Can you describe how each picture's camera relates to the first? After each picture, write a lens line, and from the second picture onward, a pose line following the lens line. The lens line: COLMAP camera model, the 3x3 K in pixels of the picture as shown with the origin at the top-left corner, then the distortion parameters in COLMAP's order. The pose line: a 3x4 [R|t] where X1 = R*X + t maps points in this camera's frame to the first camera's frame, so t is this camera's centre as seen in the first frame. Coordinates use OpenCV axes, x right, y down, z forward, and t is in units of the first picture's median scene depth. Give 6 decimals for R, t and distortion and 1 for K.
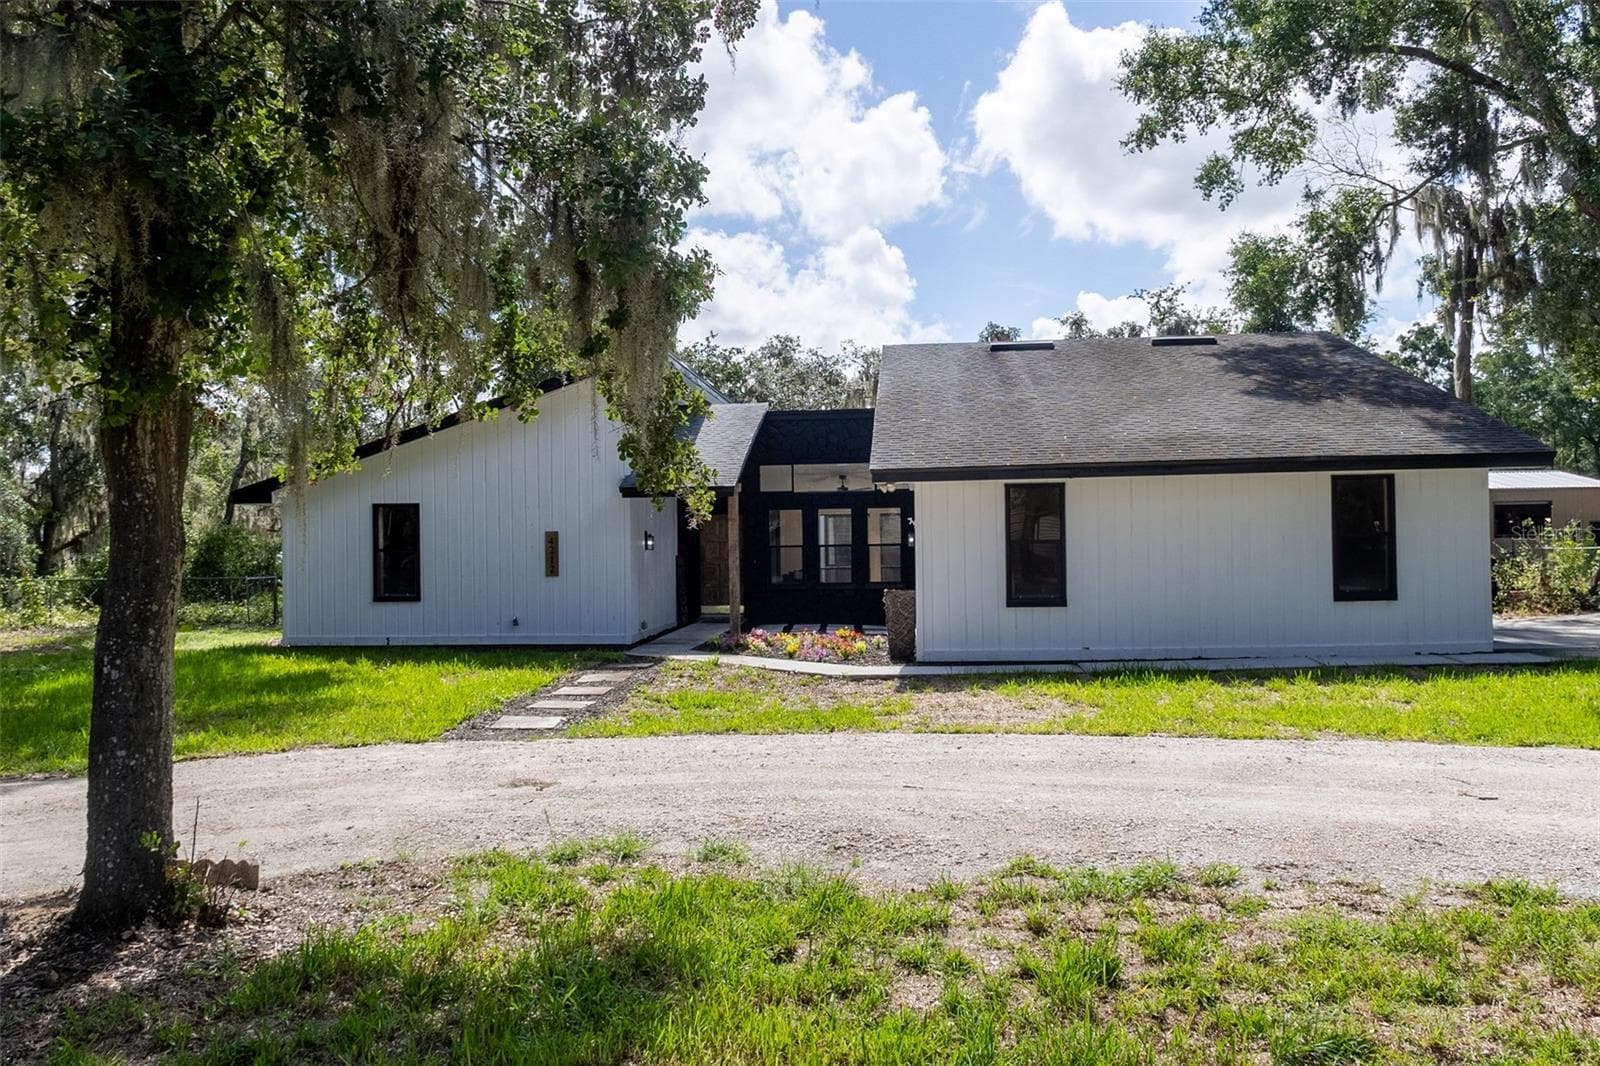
lens RADIAL K [[1272.5, 0, 800.0], [0, 1272.5, 533.0], [0, 0, 1]] dist [0.006797, 0.000656]
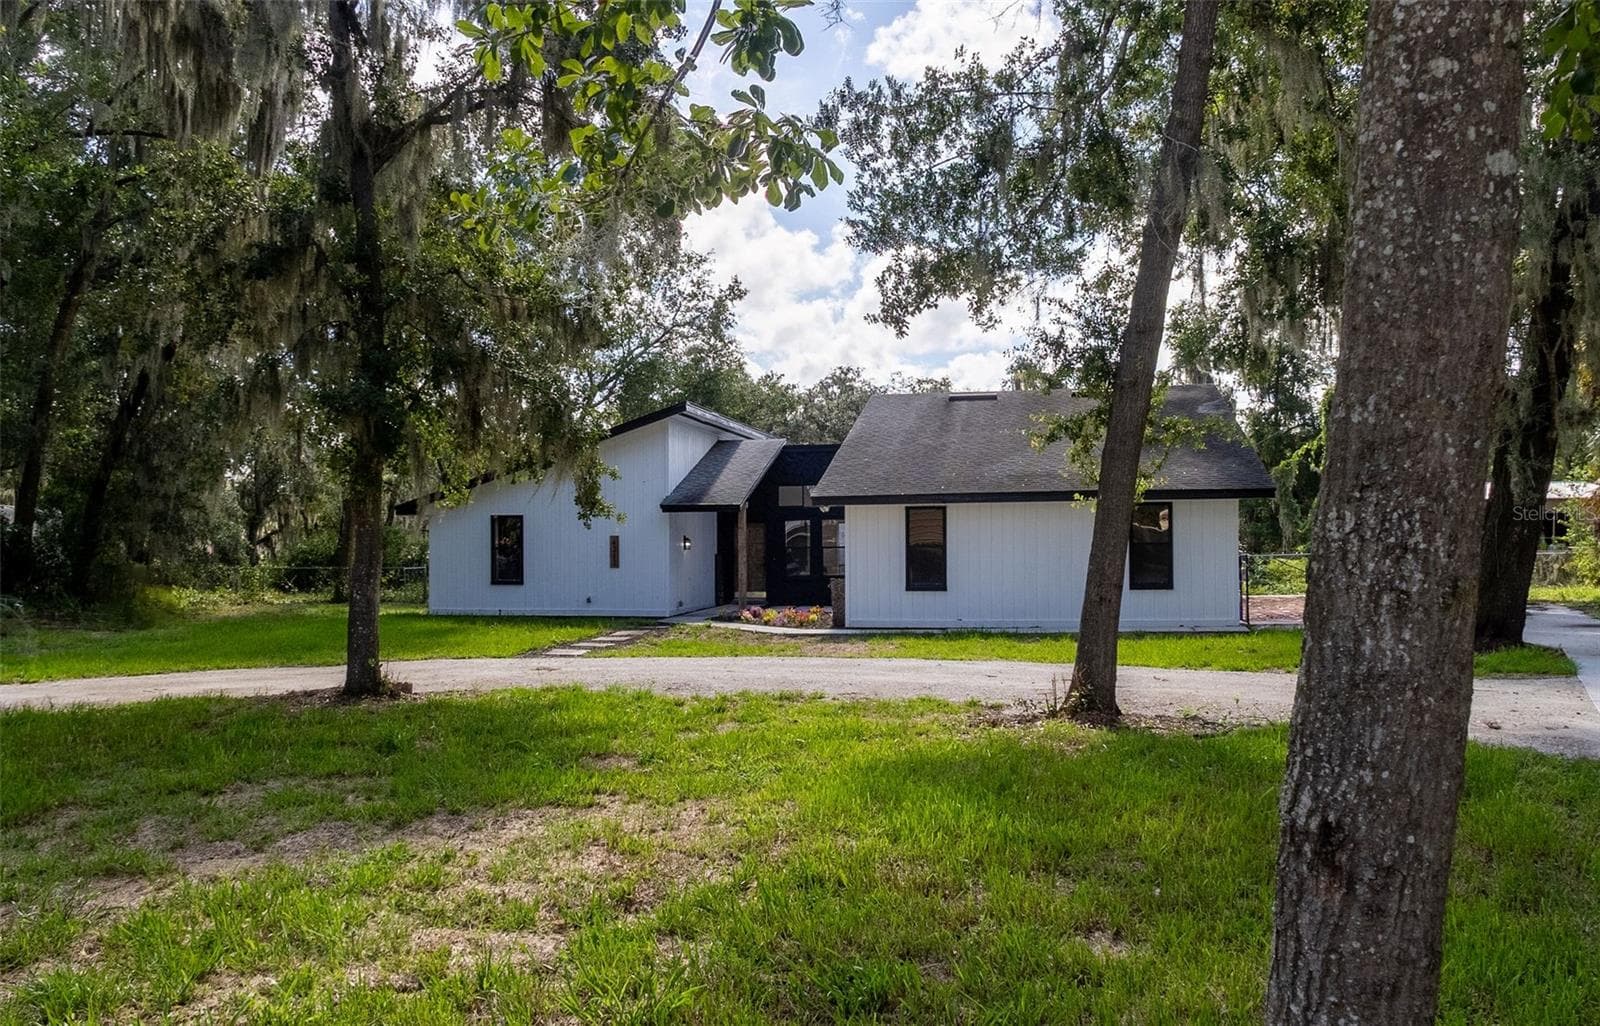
lens RADIAL K [[1247.8, 0, 802.7], [0, 1247.8, 570.6], [0, 0, 1]] dist [0.010622, 0.002336]
pose [[0.995108, 0.010297, -0.098259, 0.163207], [-0.007343, 0.999512, 0.030378, -0.007101], [0.098524, -0.029508, 0.994697, -0.386697]]
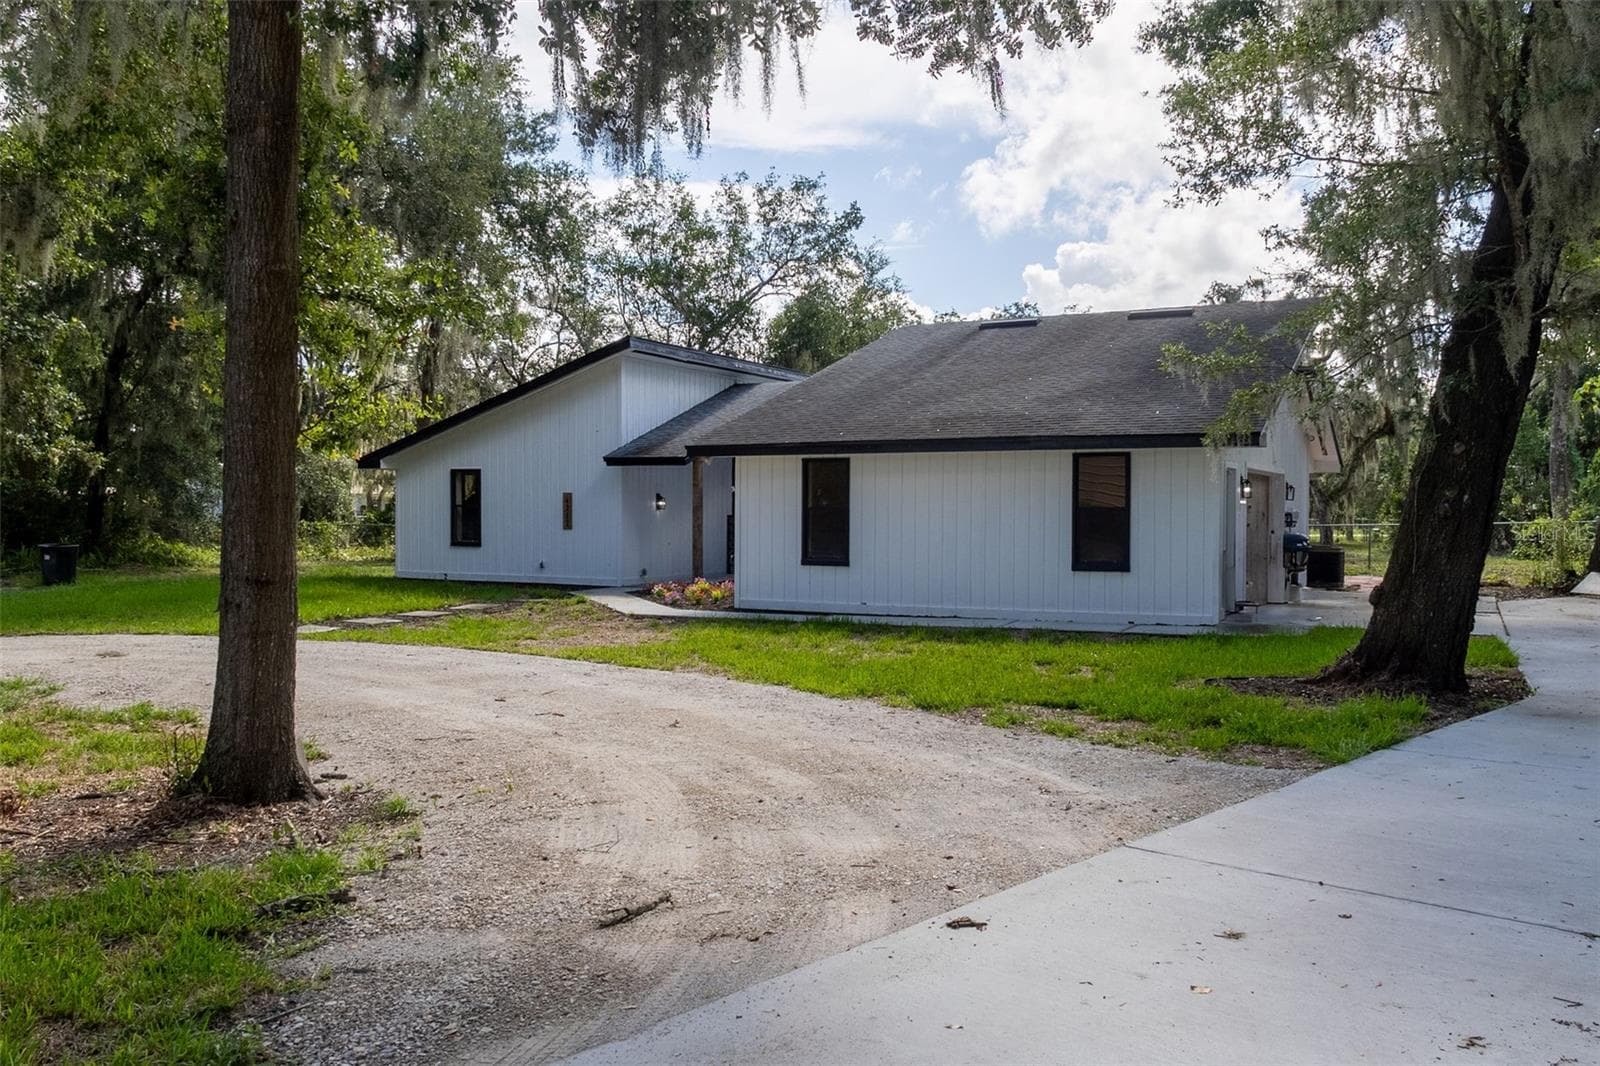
lens RADIAL K [[1272.5, 0, 800.0], [0, 1272.5, 533.0], [0, 0, 1]] dist [0.006797, 0.000656]
pose [[0.932109, 0.027422, -0.361138, 0.507805], [-0.015471, 0.999234, 0.035944, -0.011163], [0.361847, -0.027916, 0.931819, -0.067152]]
